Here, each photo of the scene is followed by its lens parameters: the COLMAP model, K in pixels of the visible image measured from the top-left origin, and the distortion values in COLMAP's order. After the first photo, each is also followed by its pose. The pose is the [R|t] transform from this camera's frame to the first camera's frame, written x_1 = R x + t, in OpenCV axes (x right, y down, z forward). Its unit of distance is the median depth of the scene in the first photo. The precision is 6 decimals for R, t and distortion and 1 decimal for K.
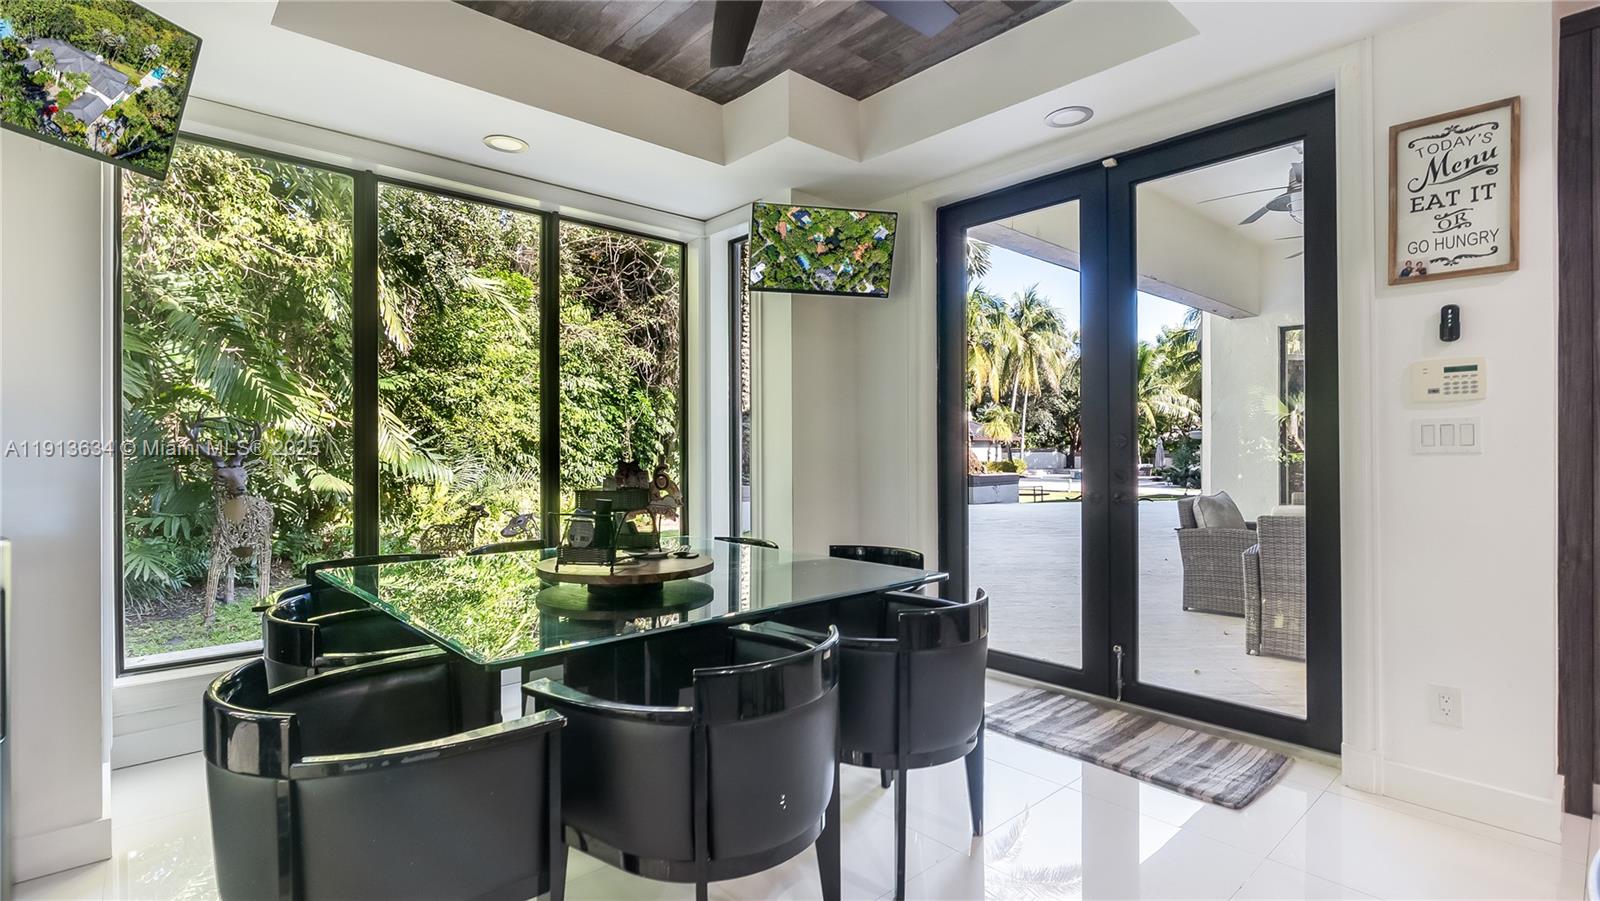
lens RADIAL K [[747.2, 0, 800.0], [0, 747.2, 450.5], [0, 0, 1]] dist [-0.002398, 0.000328]
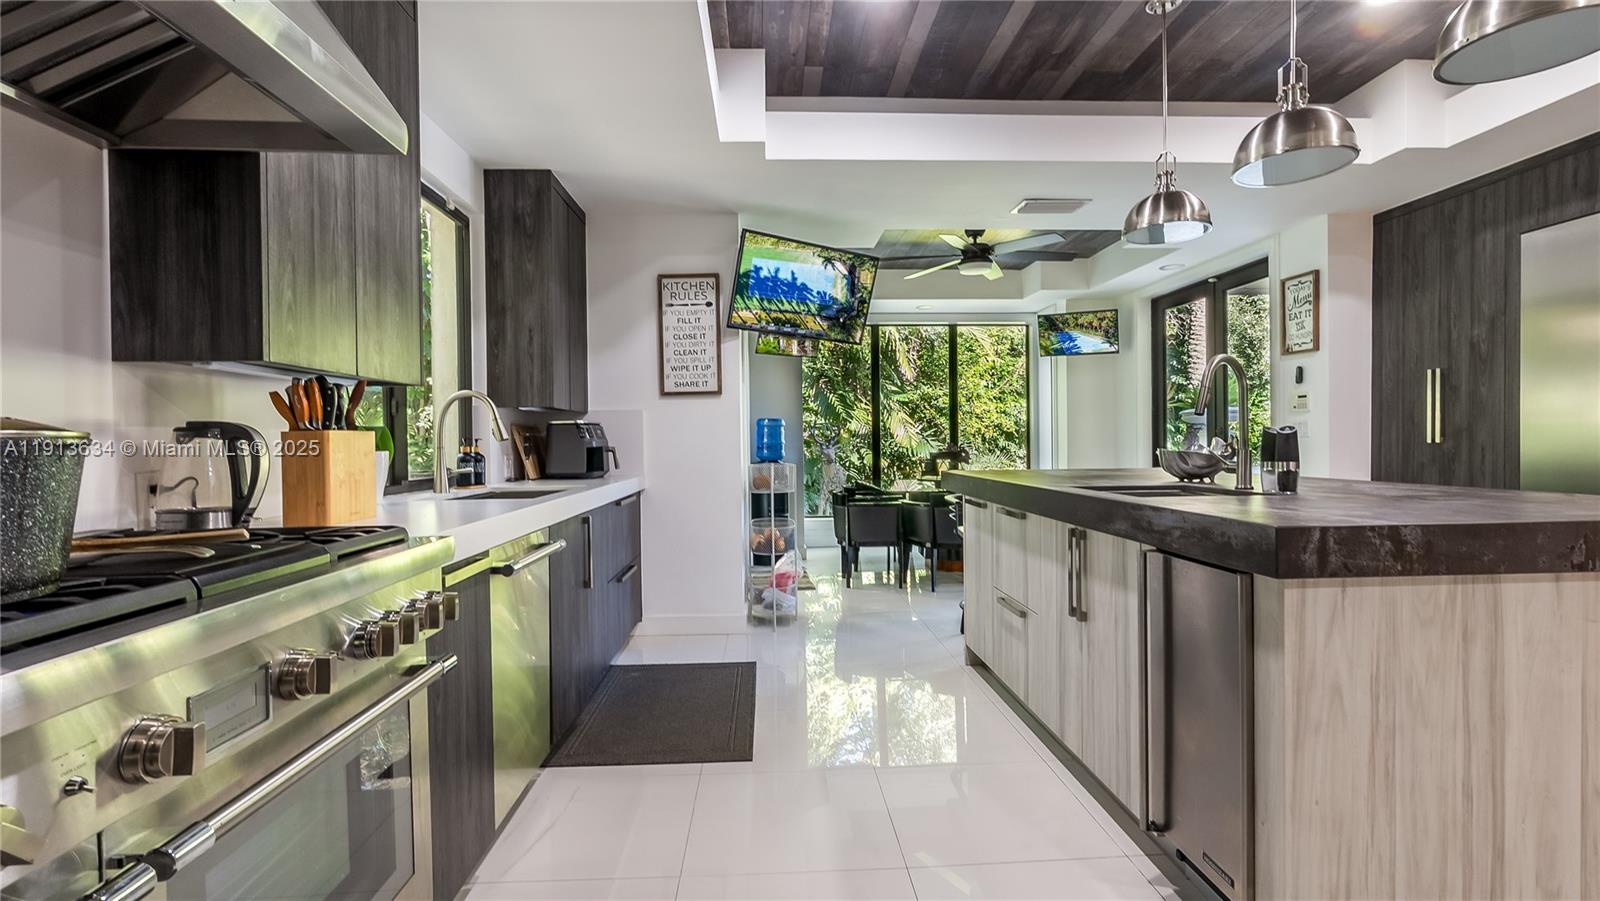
lens RADIAL K [[741.3, 0, 806.9], [0, 741.3, 457.1], [0, 0, 1]] dist [-0.002888, -0.000513]
pose [[0.783493, 0.005831, -0.621373, 0.306358], [0.010360, 0.999694, 0.022444, -0.000223], [0.621314, -0.024022, 0.783193, -0.423706]]
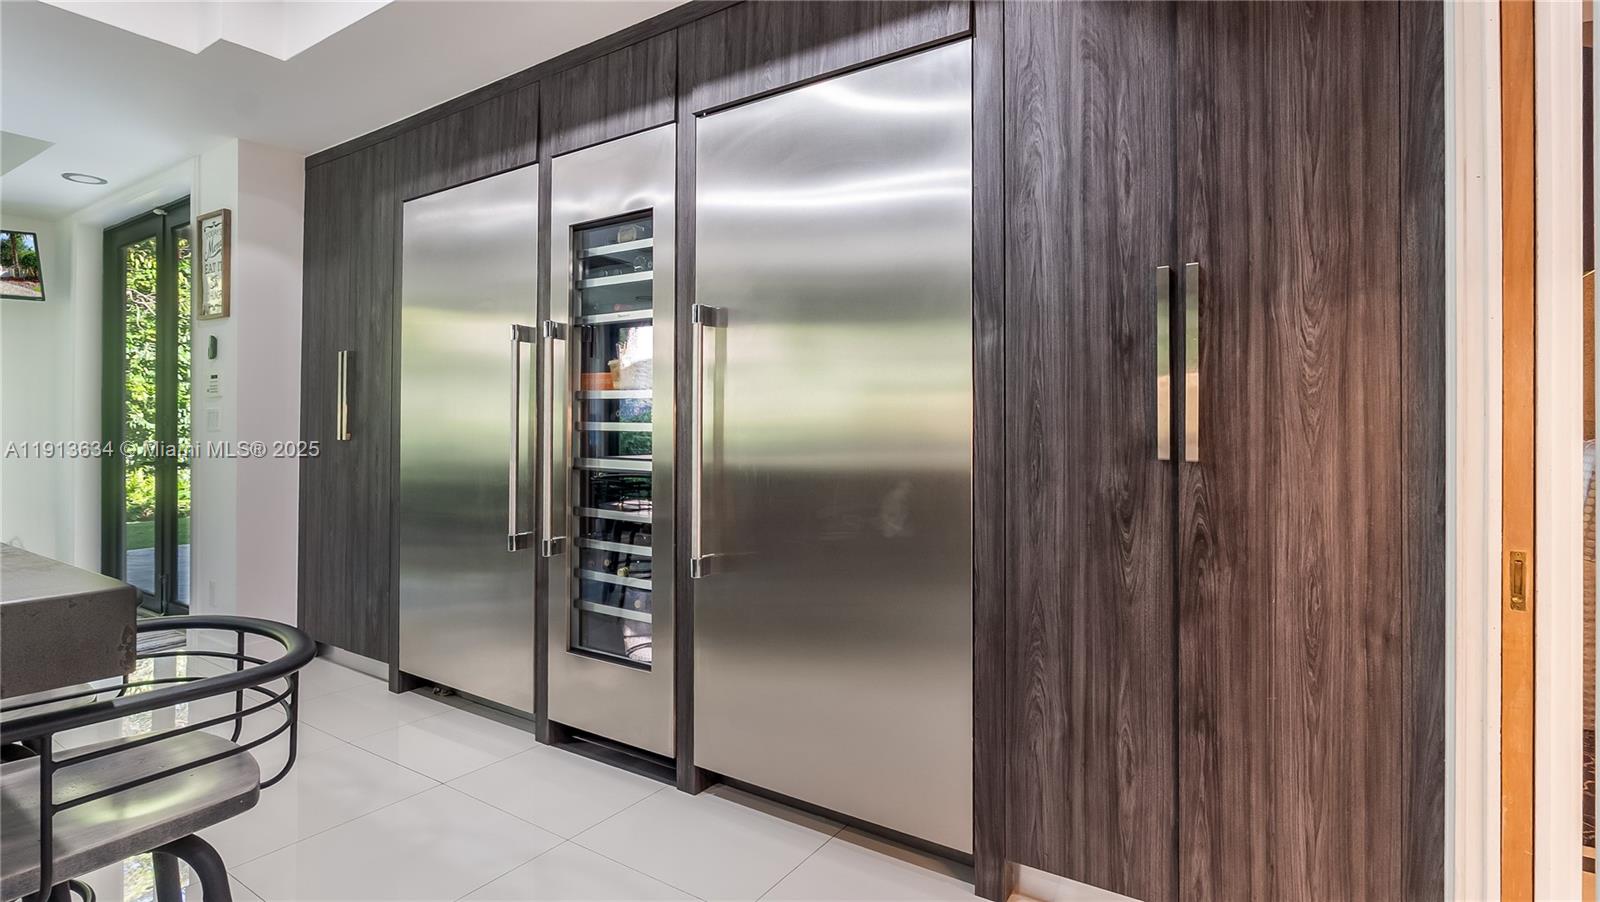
lens RADIAL K [[771.7, 0, 793.2], [0, 771.7, 430.9], [0, 0, 1]] dist [-0.004824, -0.000293]
pose [[0.965973, 0.017080, 0.258079, 0.462351], [-0.015045, 0.999838, -0.009859, 0.001073], [-0.258205, 0.005641, 0.966074, -0.247714]]
